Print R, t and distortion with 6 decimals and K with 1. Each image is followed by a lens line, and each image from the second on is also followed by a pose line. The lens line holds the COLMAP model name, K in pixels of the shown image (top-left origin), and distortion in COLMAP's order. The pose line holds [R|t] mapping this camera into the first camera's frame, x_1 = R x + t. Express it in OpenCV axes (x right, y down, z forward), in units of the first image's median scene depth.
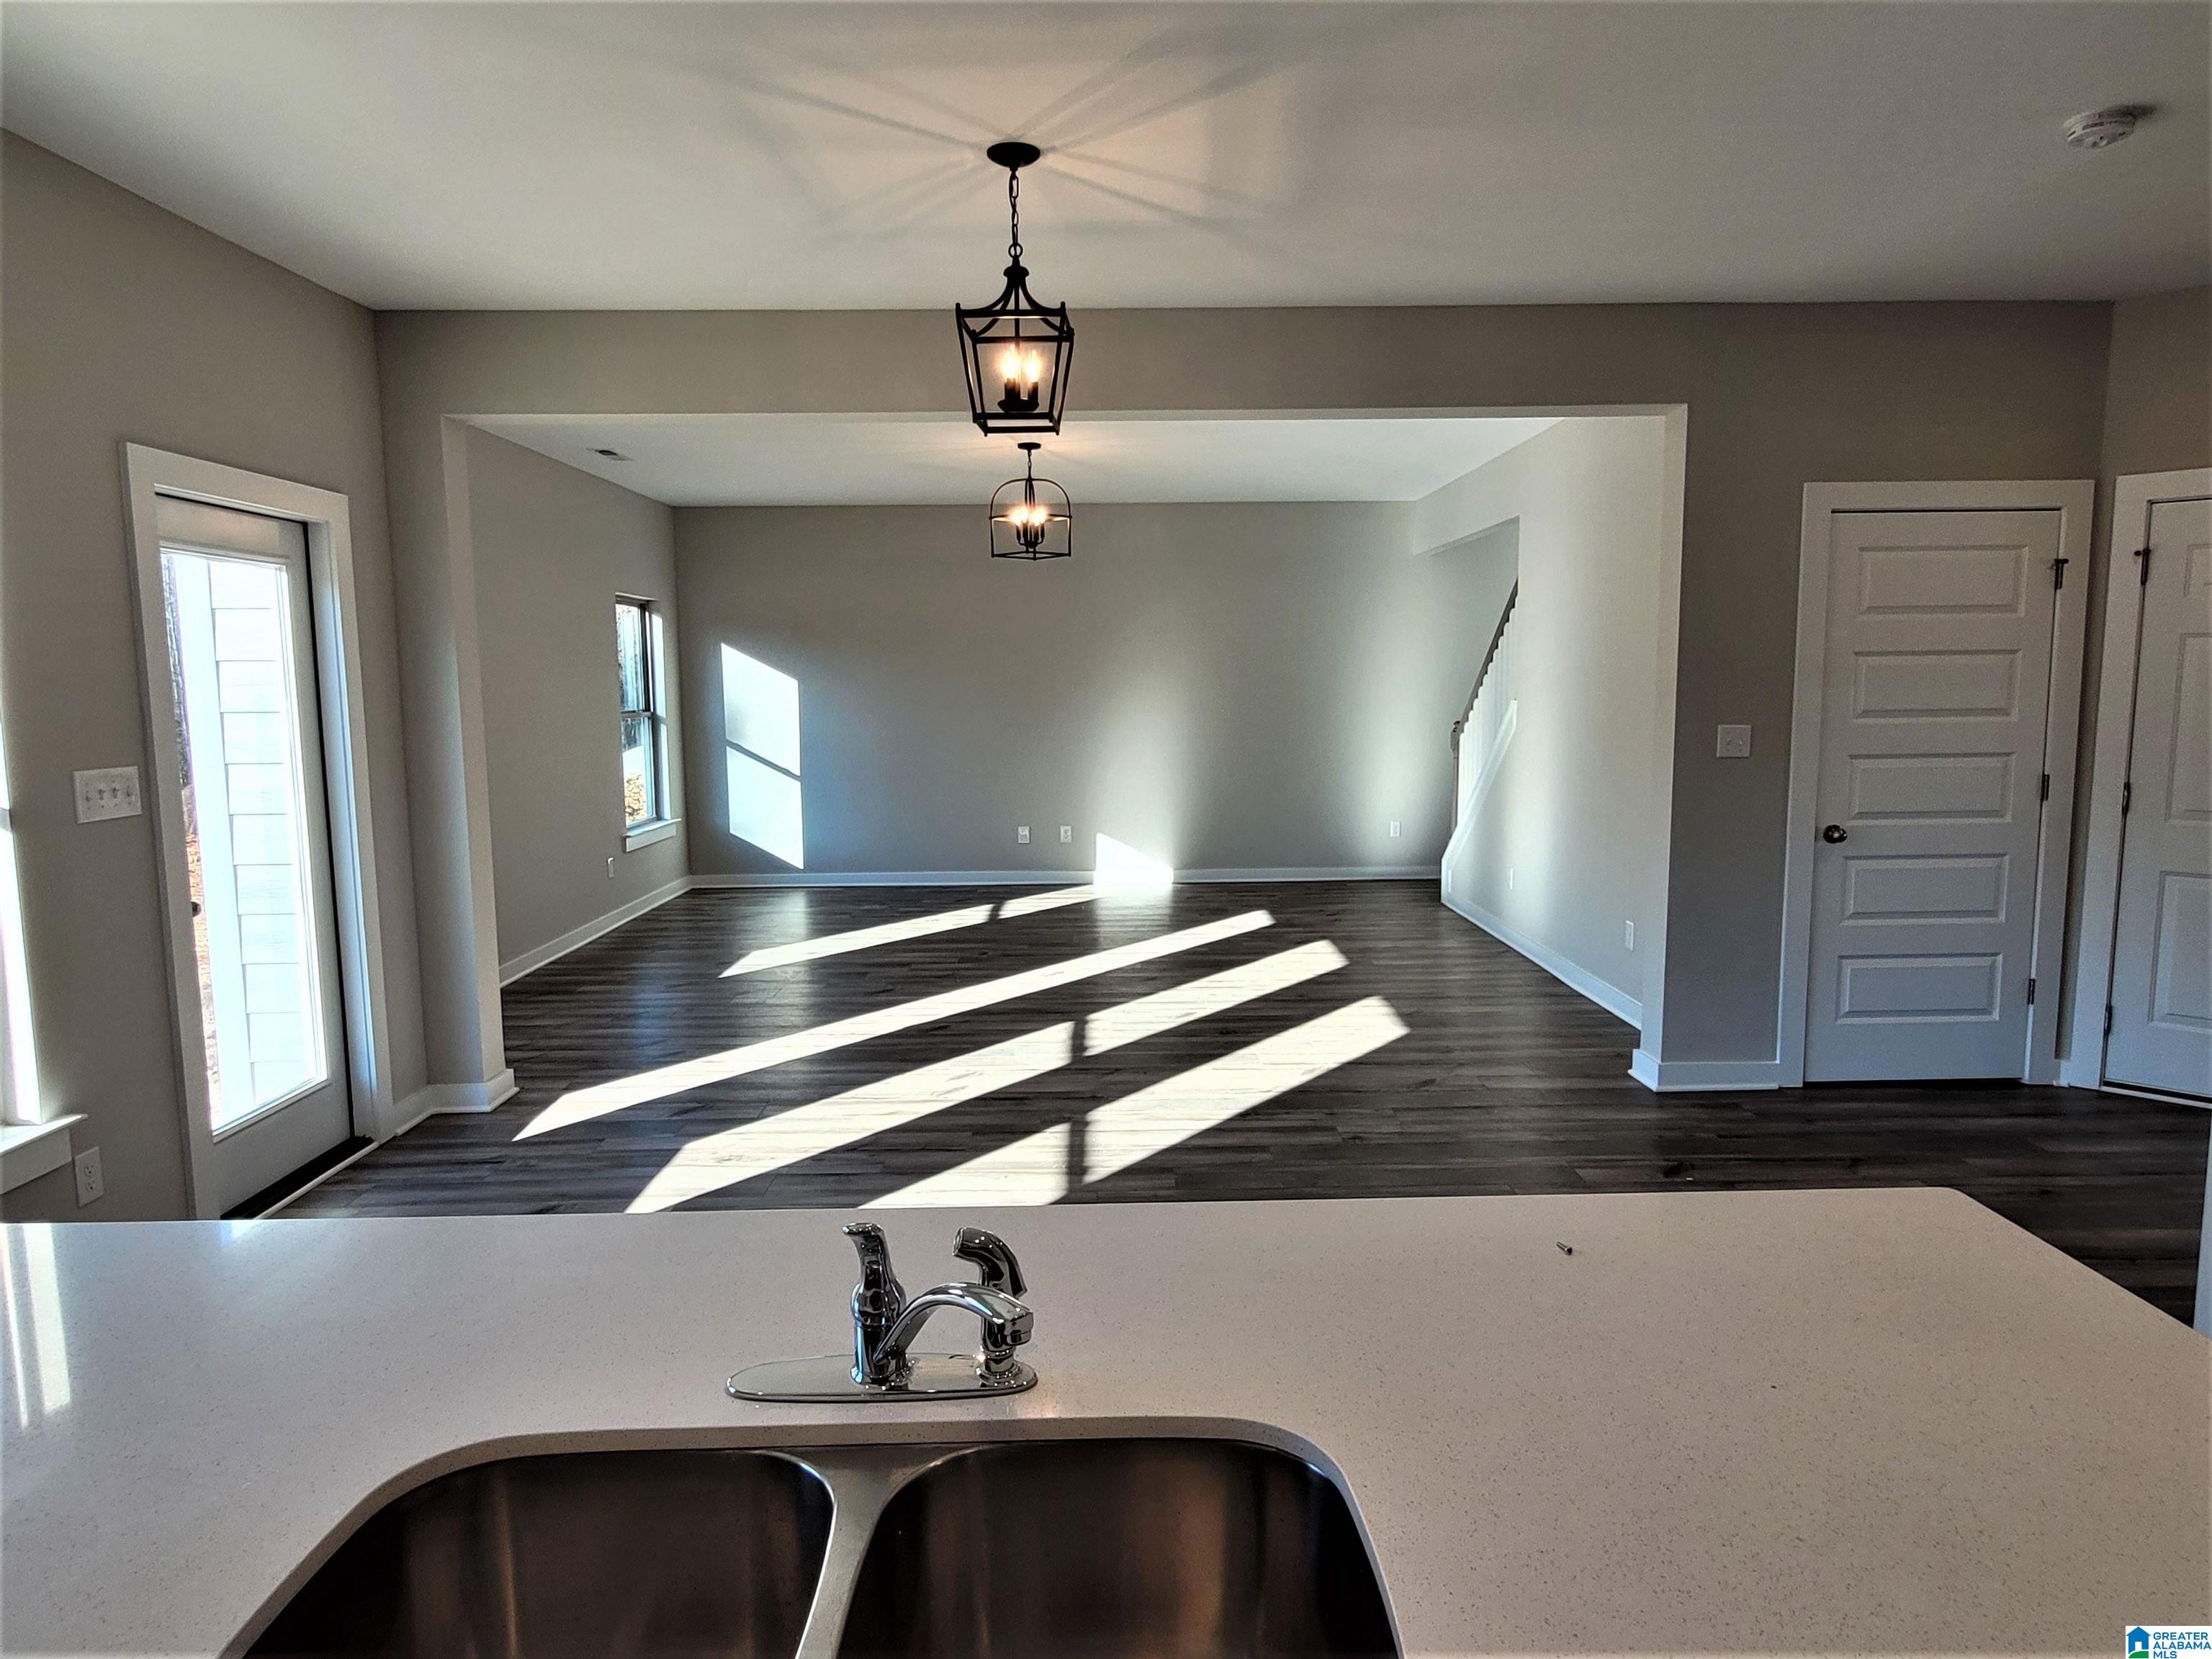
lens RADIAL K [[1329.6, 0, 1112.5], [0, 1329.6, 824.5], [0, 0, 1]] dist [0.000697, 0.001364]
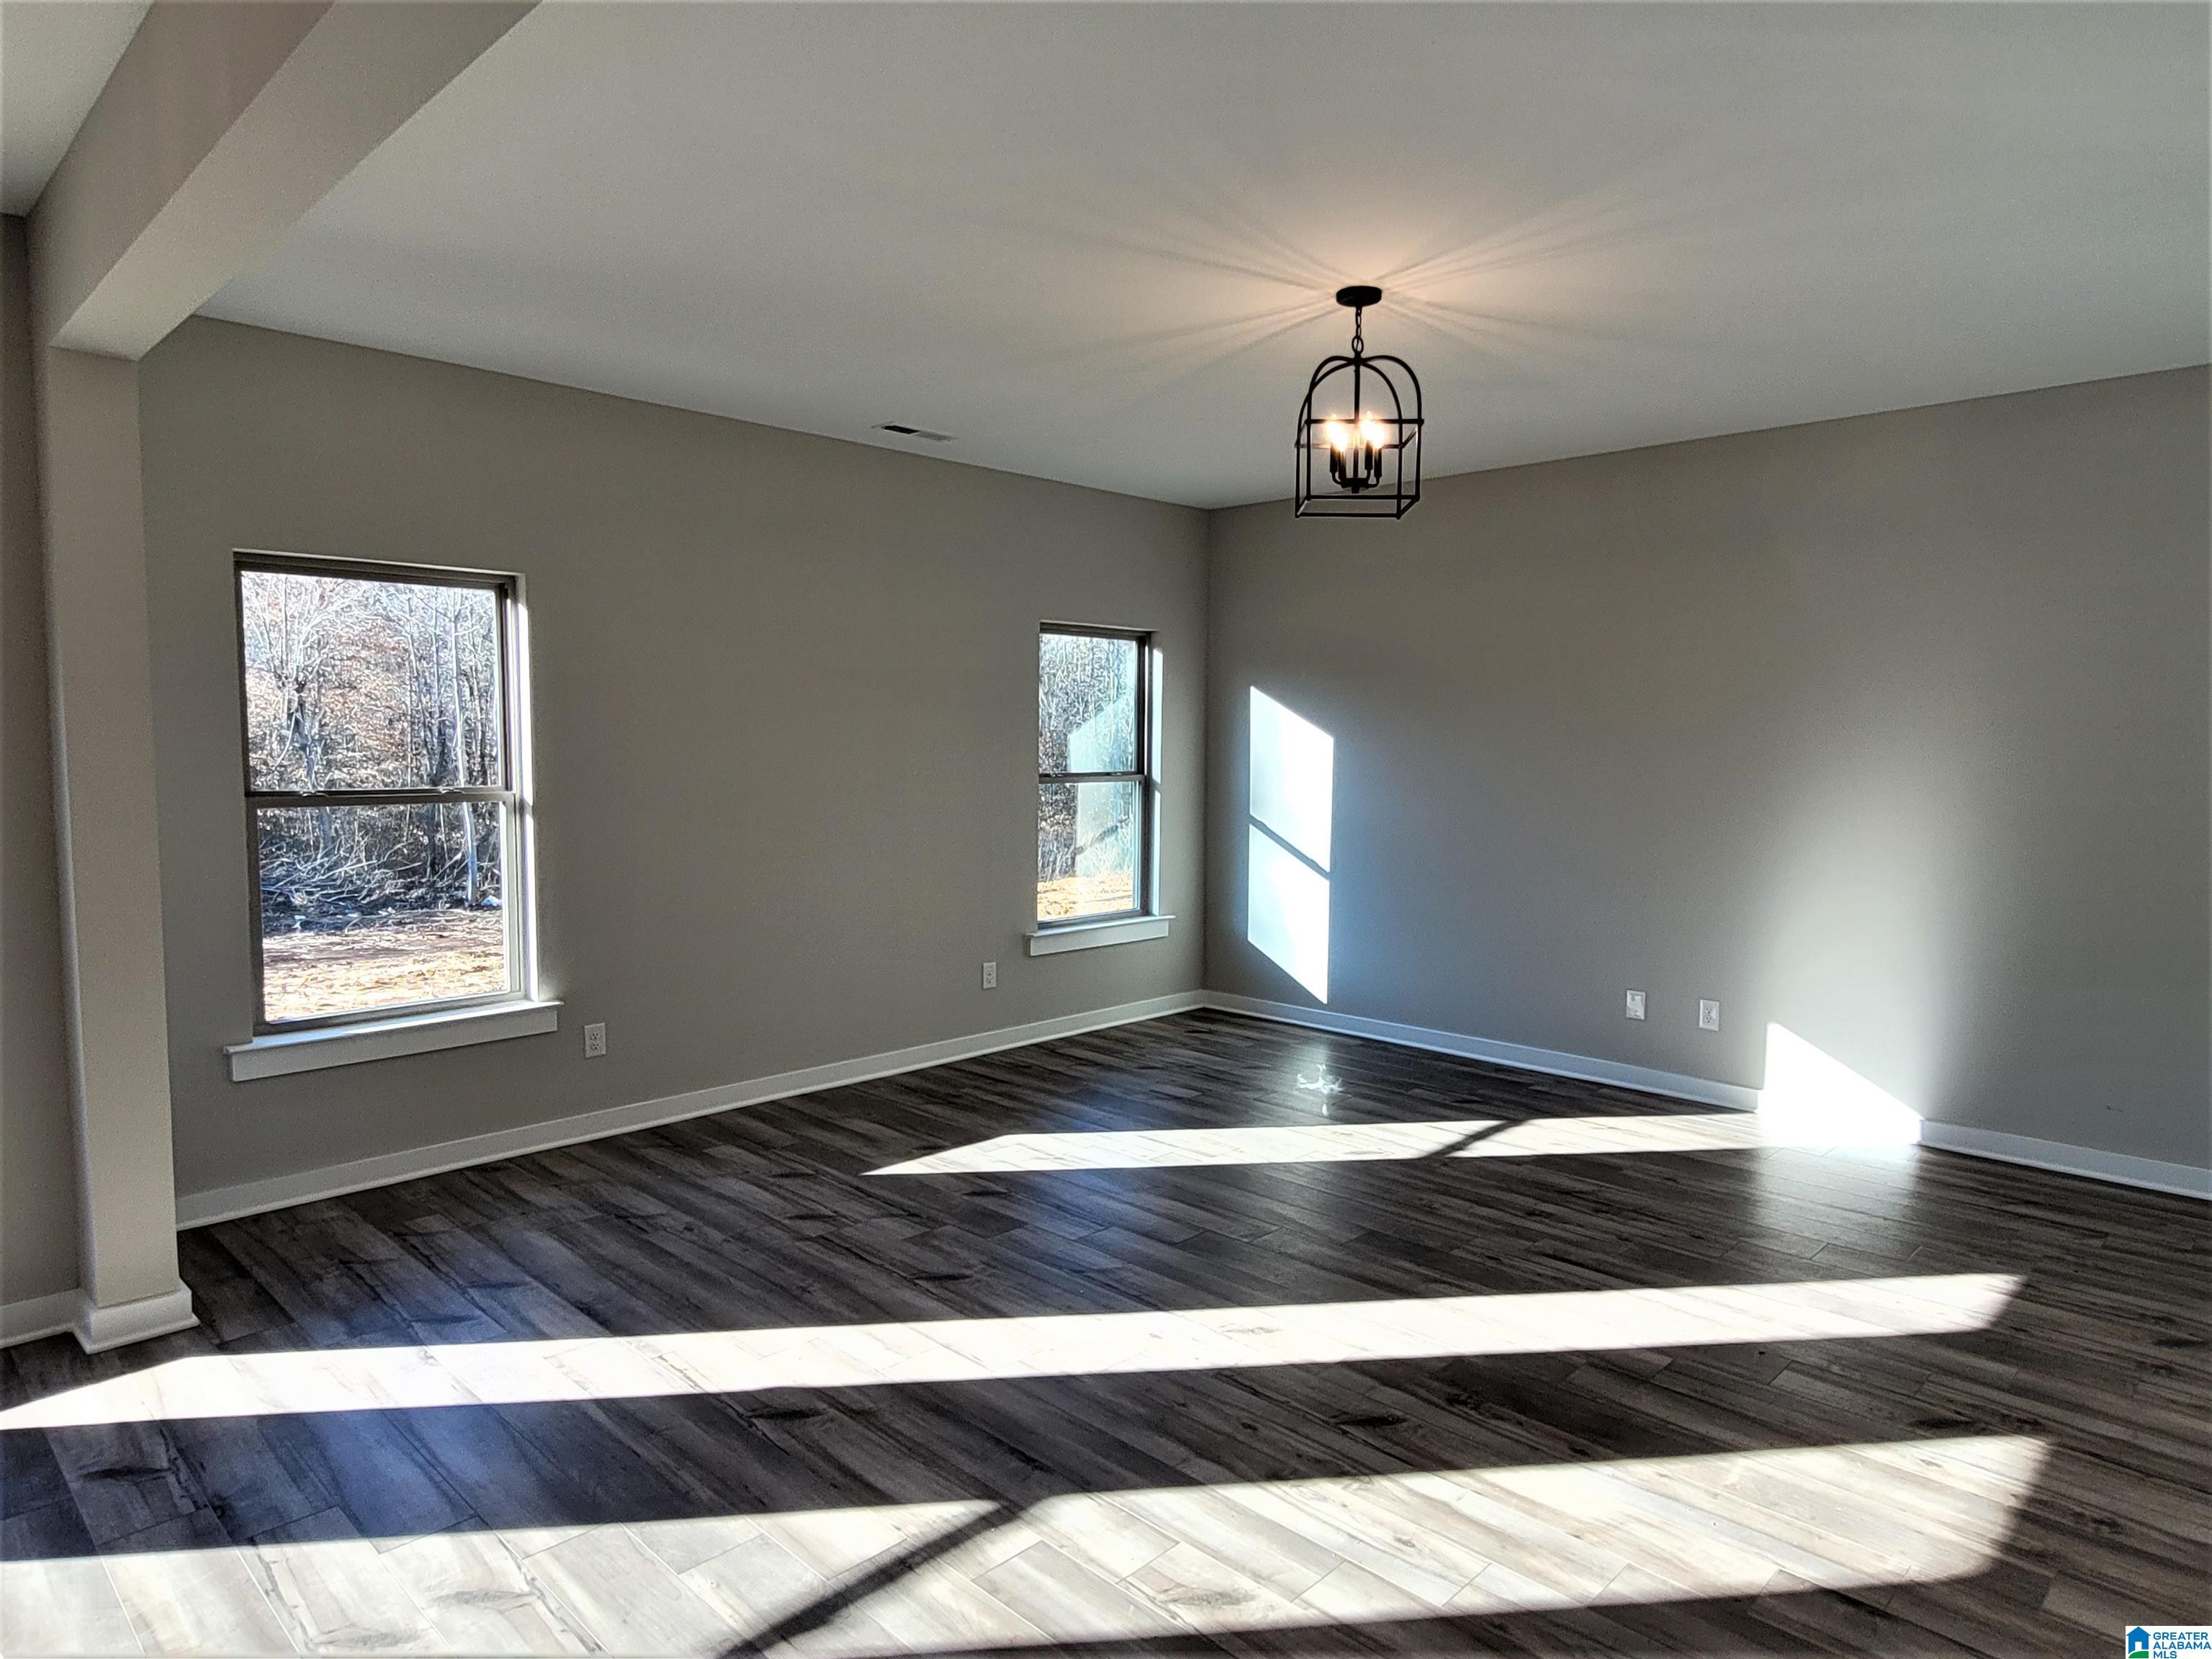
lens RADIAL K [[1329.6, 0, 1112.5], [0, 1329.6, 824.5], [0, 0, 1]] dist [0.000697, 0.001364]
pose [[0.706560, 0.062547, -0.704883, 0.182061], [-0.091023, 0.995845, -0.002875, -0.049824], [0.701775, 0.066192, 0.709317, 0.421370]]
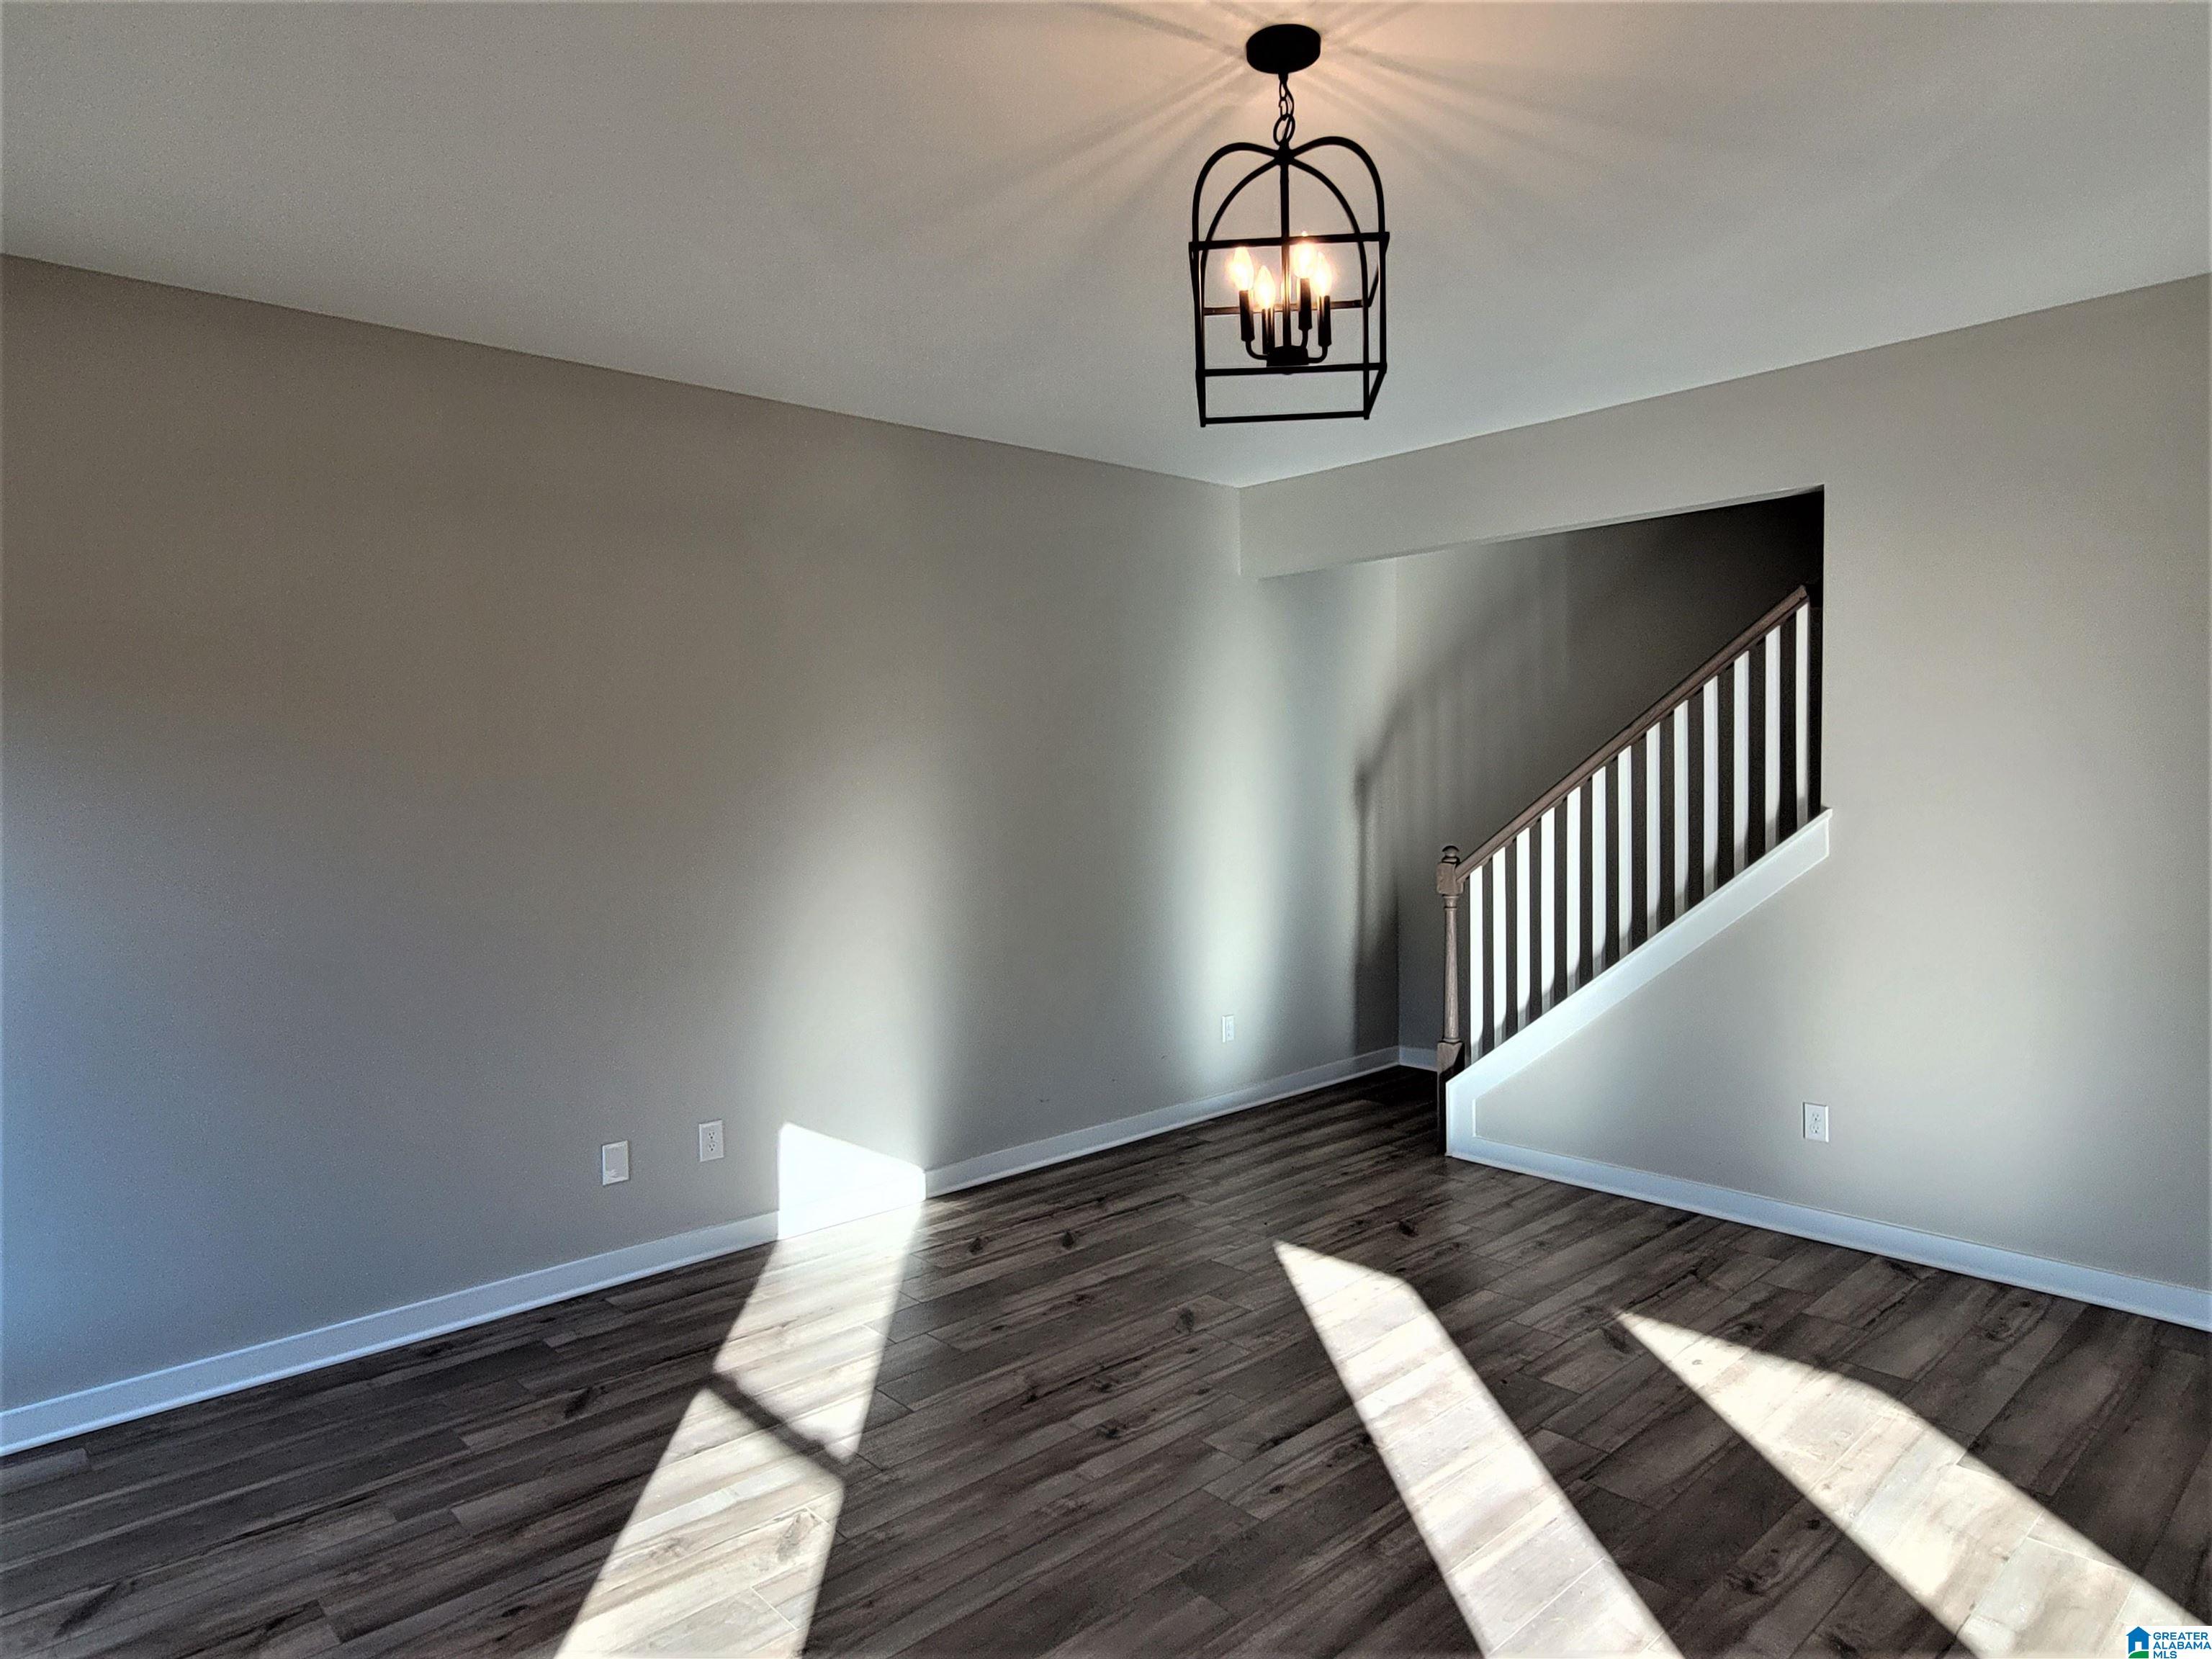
lens RADIAL K [[1329.6, 0, 1112.5], [0, 1329.6, 824.5], [0, 0, 1]] dist [0.000697, 0.001364]
pose [[0.743065, -0.030765, 0.668511, -0.227807], [0.086429, 0.994988, -0.050279, -0.063690], [-0.663614, 0.095139, 0.742000, 0.590453]]
